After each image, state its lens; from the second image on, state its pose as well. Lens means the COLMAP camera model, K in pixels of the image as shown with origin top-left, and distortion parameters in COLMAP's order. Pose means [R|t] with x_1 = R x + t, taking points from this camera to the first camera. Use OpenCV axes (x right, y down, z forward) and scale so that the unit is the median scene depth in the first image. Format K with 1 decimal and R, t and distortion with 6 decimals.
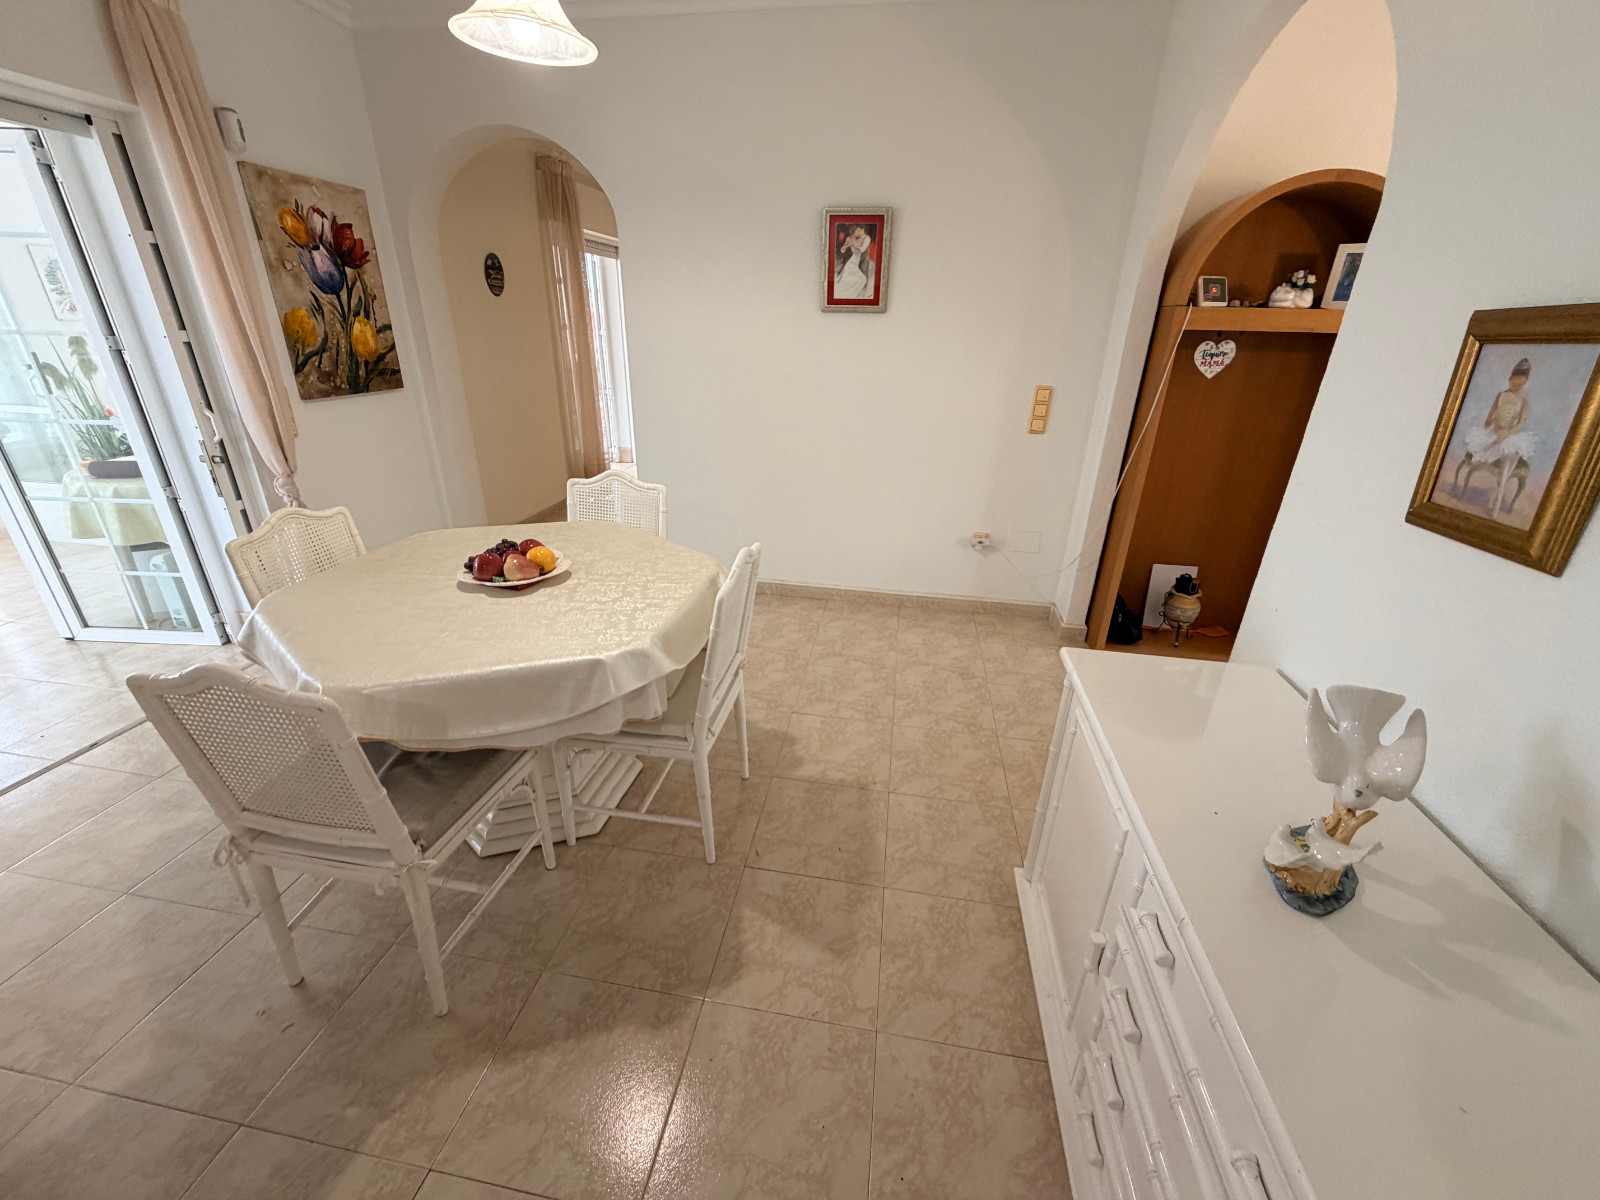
lens RADIAL K [[638.0, 0, 797.6], [0, 638.0, 600.2], [0, 0, 1]] dist [0.000696, -0.000066]
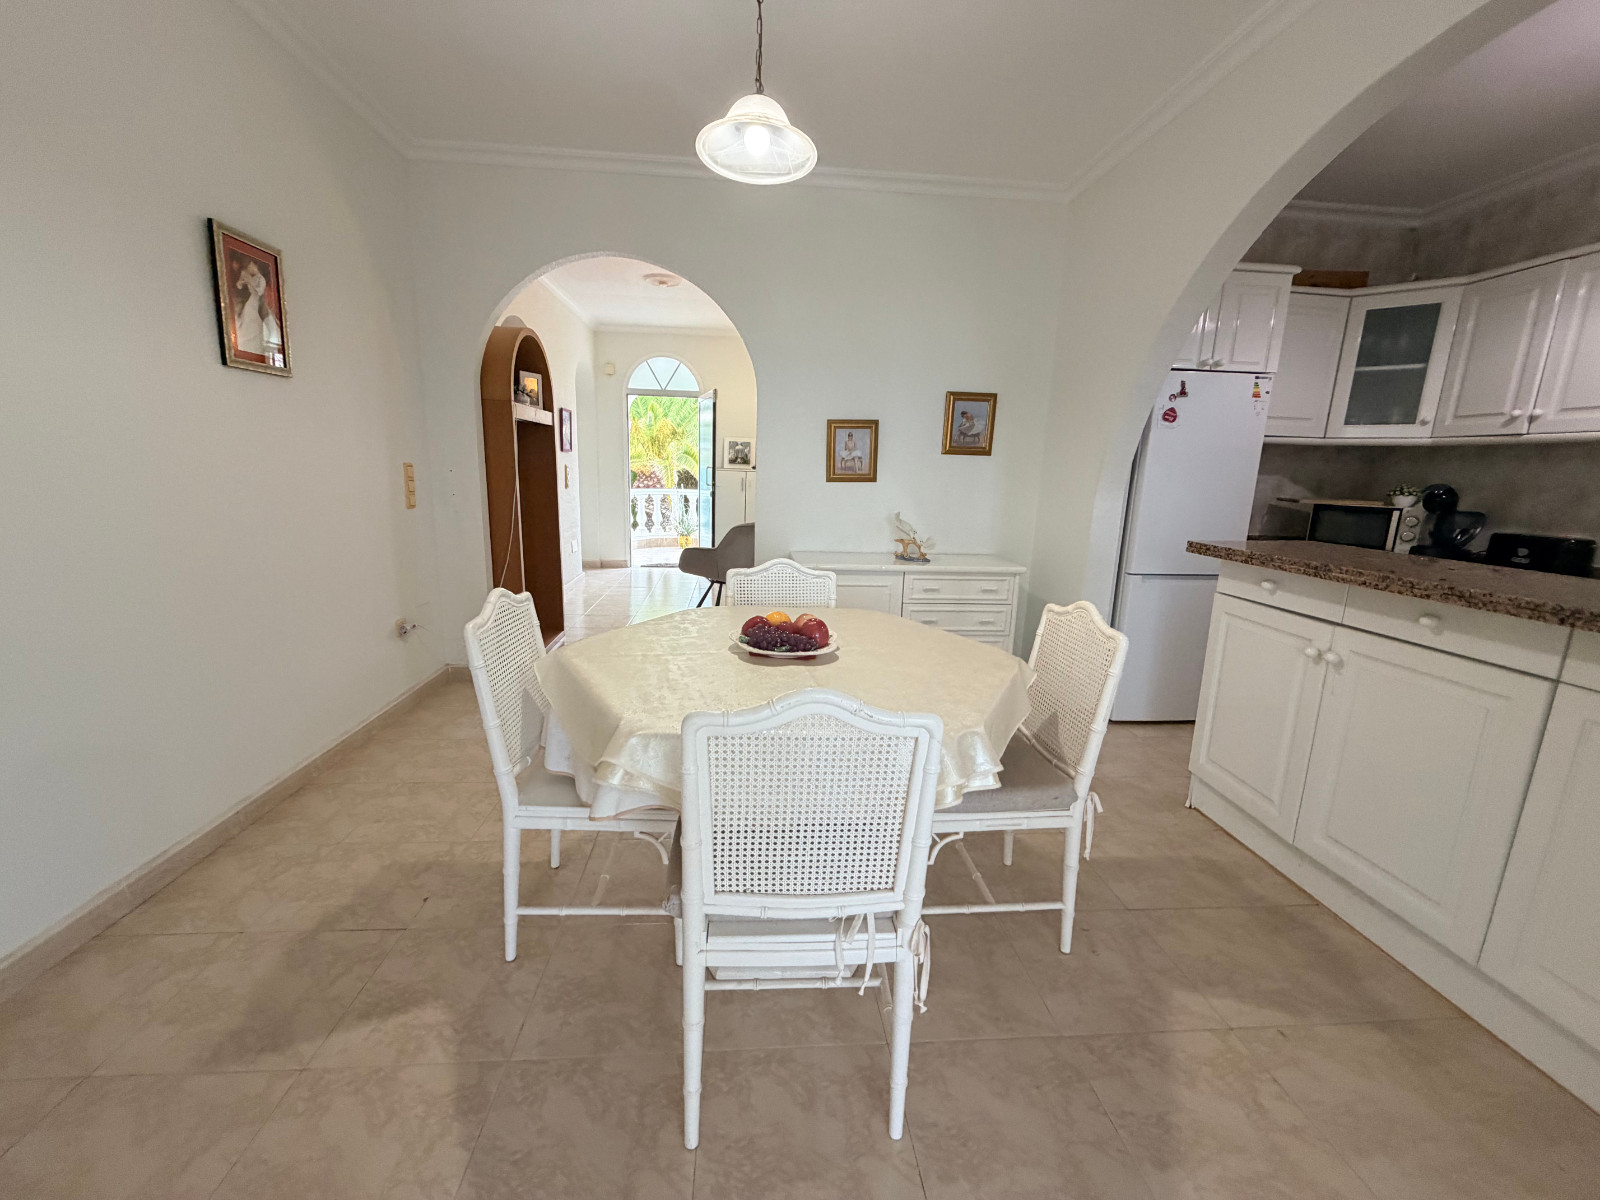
lens RADIAL K [[639.6, 0, 800.0], [0, 639.6, 600.0], [0, 0, 1]] dist [0.000620, -0.000139]
pose [[-0.243137, -0.228325, 0.942737, -0.843451], [0.356510, 0.882841, 0.305764, -0.244086], [-0.902100, 0.410438, -0.133251, 0.695708]]
